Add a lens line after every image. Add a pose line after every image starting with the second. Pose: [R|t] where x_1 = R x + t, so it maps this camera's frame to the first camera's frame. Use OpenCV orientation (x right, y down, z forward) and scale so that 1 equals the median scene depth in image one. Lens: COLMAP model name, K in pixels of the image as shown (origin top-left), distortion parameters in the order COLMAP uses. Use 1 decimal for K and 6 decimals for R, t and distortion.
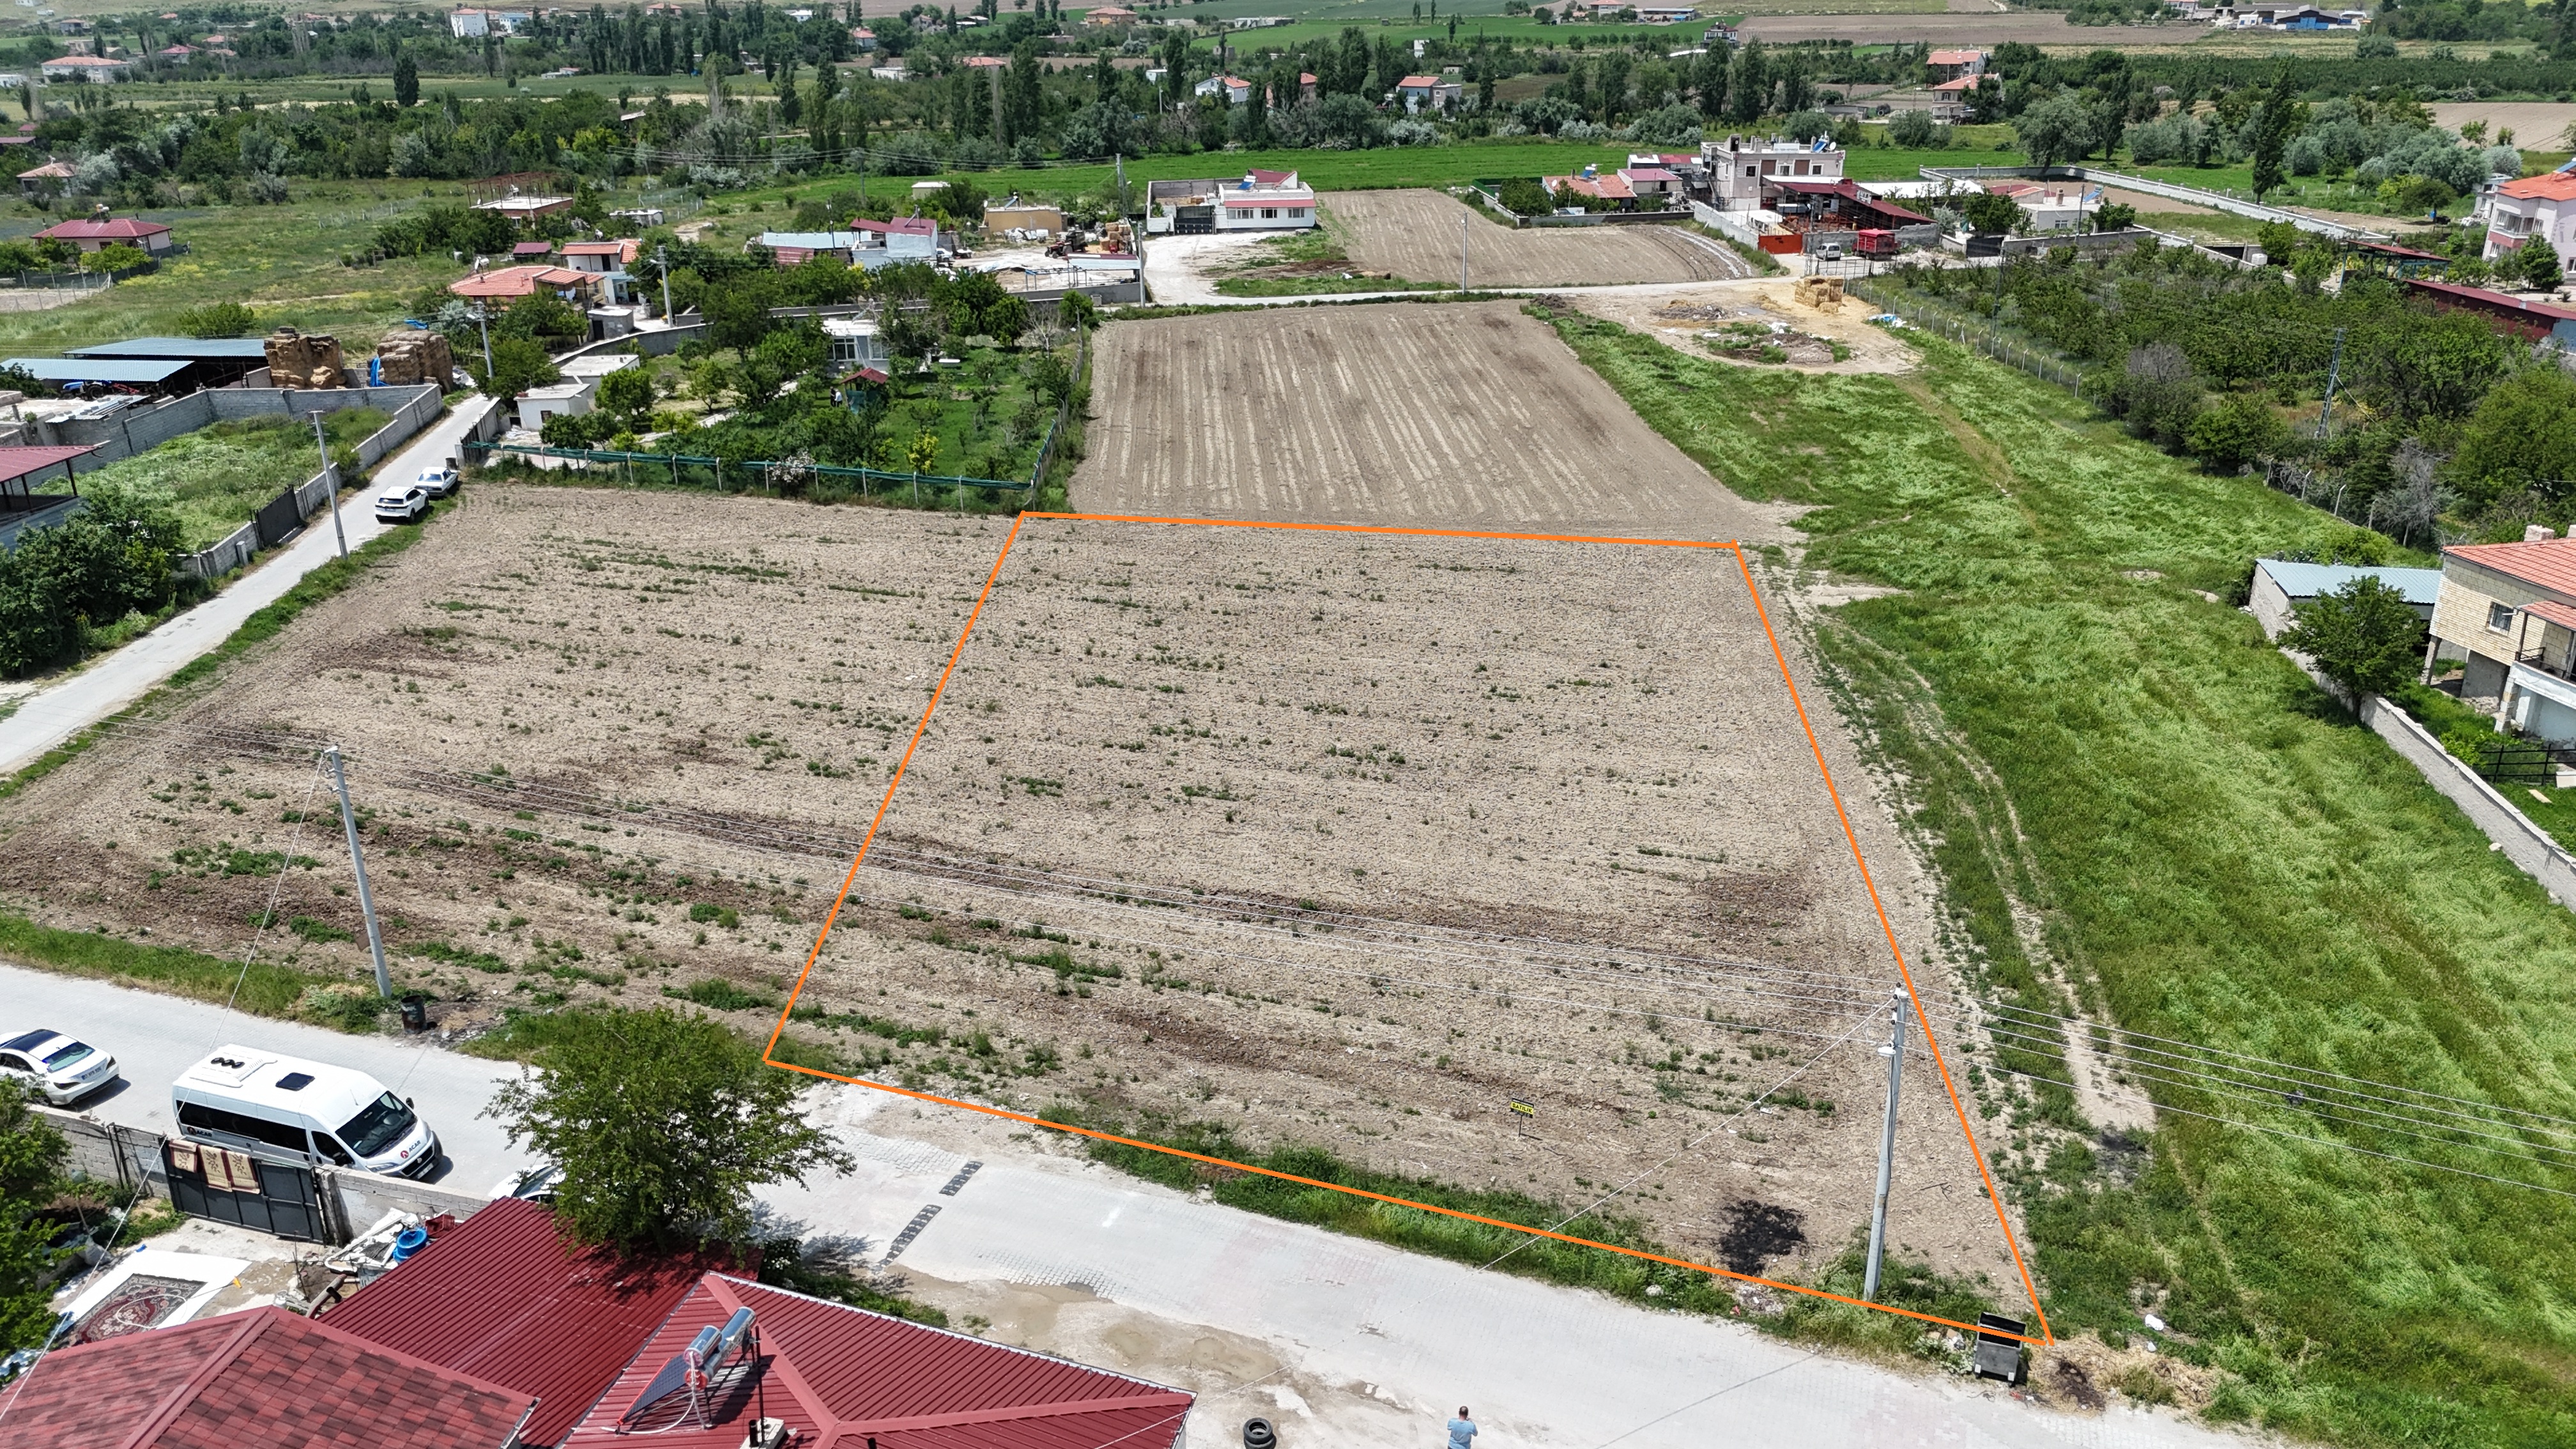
lens RADIAL K [[1886.7, 0, 1302.9], [0, 1886.7, 723.3], [0, 0, 1]] dist [0.077596, -0.070776]
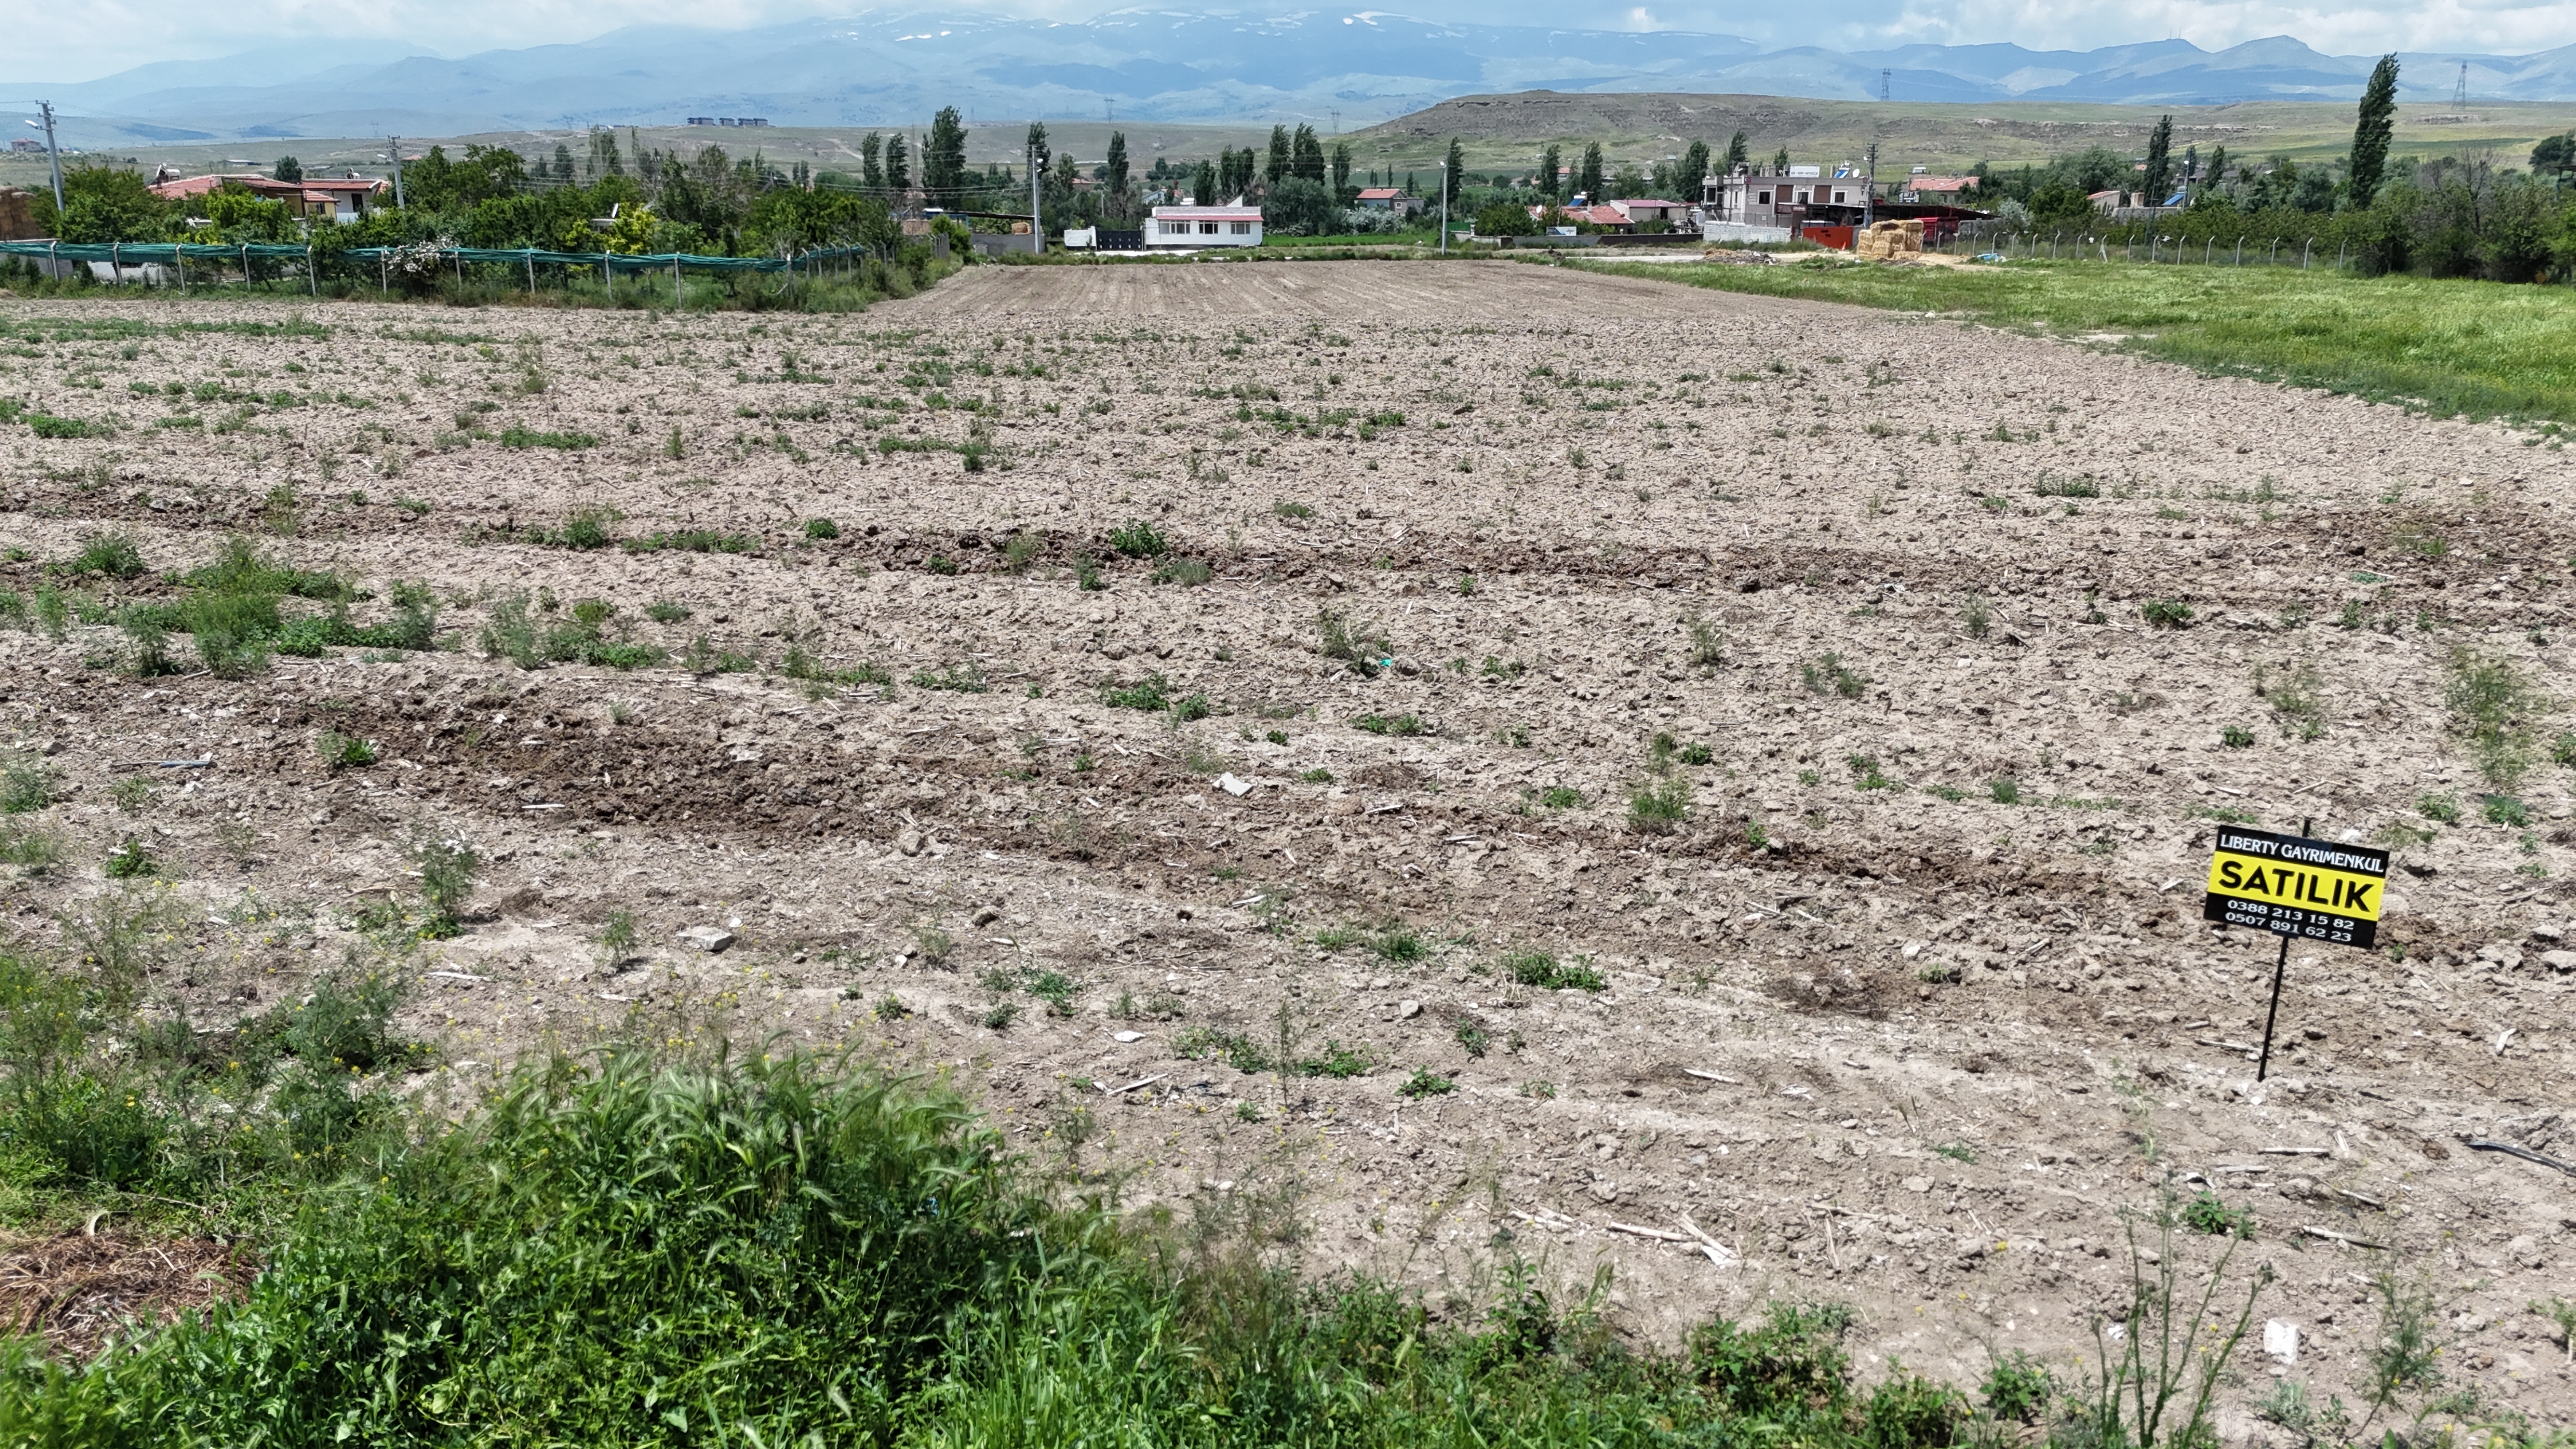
lens RADIAL K [[1893.3, 0, 1307.2], [0, 1893.3, 723.9], [0, 0, 1]] dist [0.045941, -0.009258]
pose [[0.999708, 0.001919, 0.024089, 0.017241], [0.000618, 0.994488, -0.104845, 0.114757], [-0.024158, 0.104829, 0.994197, 0.469128]]
